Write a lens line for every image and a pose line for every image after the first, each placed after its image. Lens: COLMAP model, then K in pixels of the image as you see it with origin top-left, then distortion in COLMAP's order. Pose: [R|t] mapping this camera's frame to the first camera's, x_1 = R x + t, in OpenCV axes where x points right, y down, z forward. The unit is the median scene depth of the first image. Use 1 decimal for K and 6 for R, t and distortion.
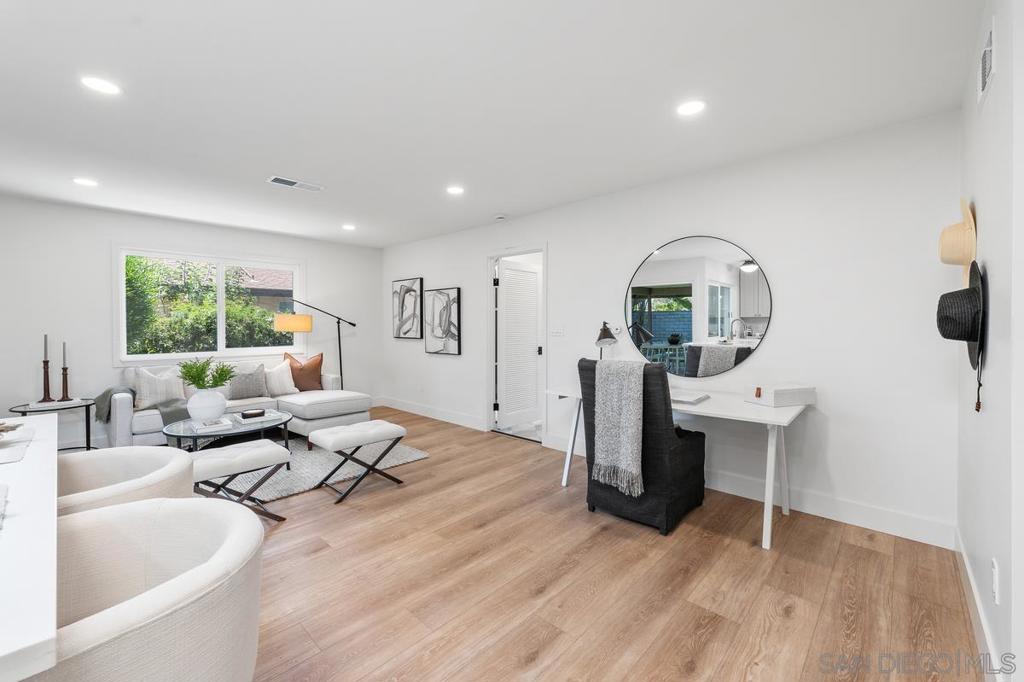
lens RADIAL K [[421.1, 0, 514.6], [0, 421.1, 329.8], [0, 0, 1]] dist [0.001996, 0.000293]
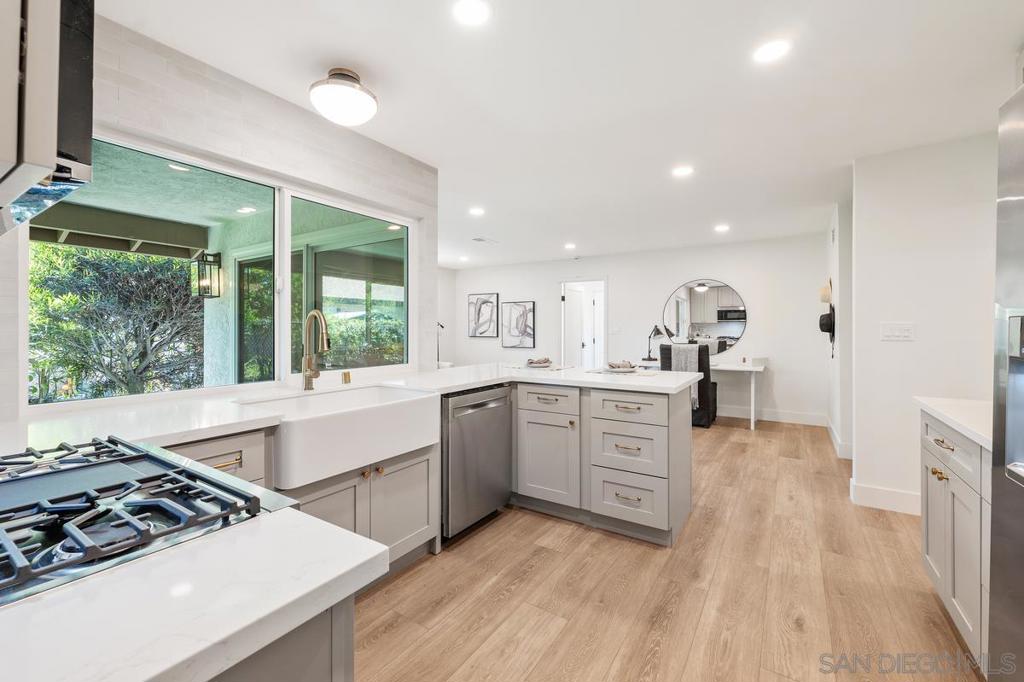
lens RADIAL K [[437.7, 0, 510.0], [0, 437.7, 324.7], [0, 0, 1]] dist [0.004495, 0.000252]
pose [[0.983031, 0.005275, 0.183362, -0.496569], [-0.001274, 0.999759, -0.021933, 0.013093], [-0.183433, 0.021327, 0.982801, -0.473891]]
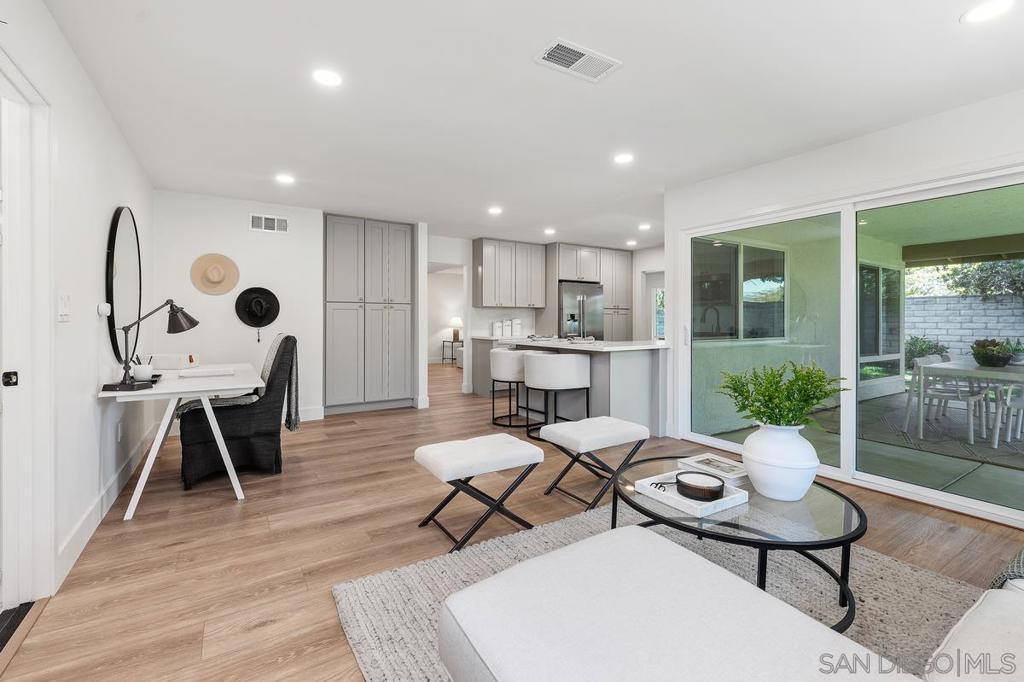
lens RADIAL K [[437.7, 0, 512.7], [0, 437.7, 322.5], [0, 0, 1]] dist [0.004495, 0.000252]
pose [[-0.969001, -0.001751, 0.247050, -0.391137], [0.002651, 0.999844, 0.017485, 0.006072], [-0.247042, 0.017598, -0.968845, 1.089003]]
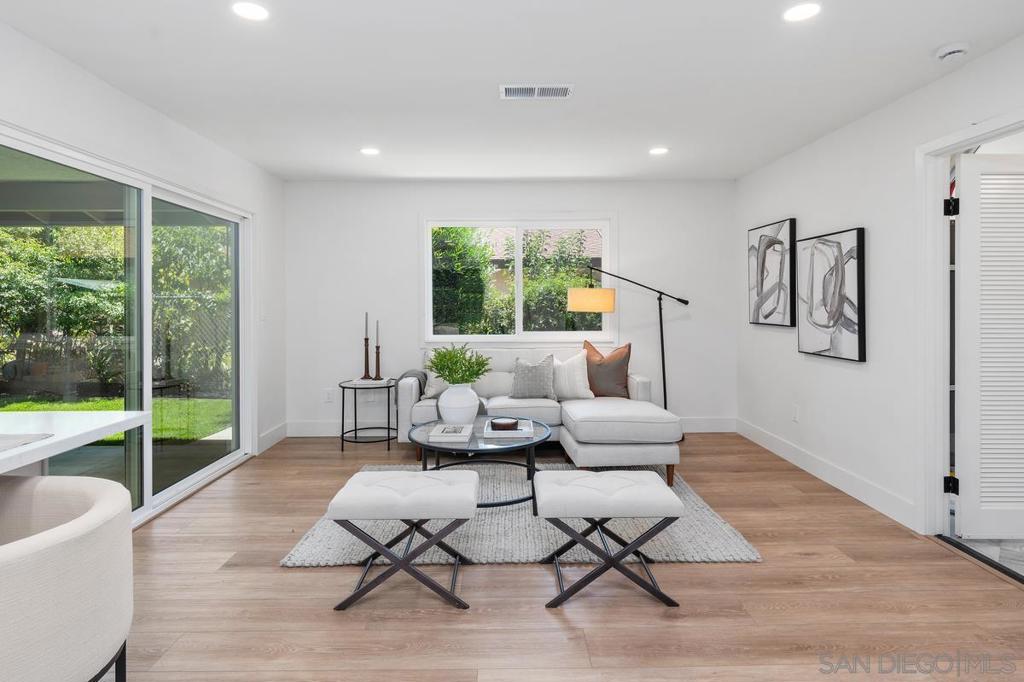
lens RADIAL K [[547.7, 0, 508.4], [0, 547.7, 303.0], [0, 0, 1]] dist [0.001712, 0.002233]
pose [[0.689682, -0.000007, -0.724113, 0.052341], [-0.006778, 0.999956, -0.006465, -0.003472], [0.724081, 0.009367, 0.689651, 0.246965]]
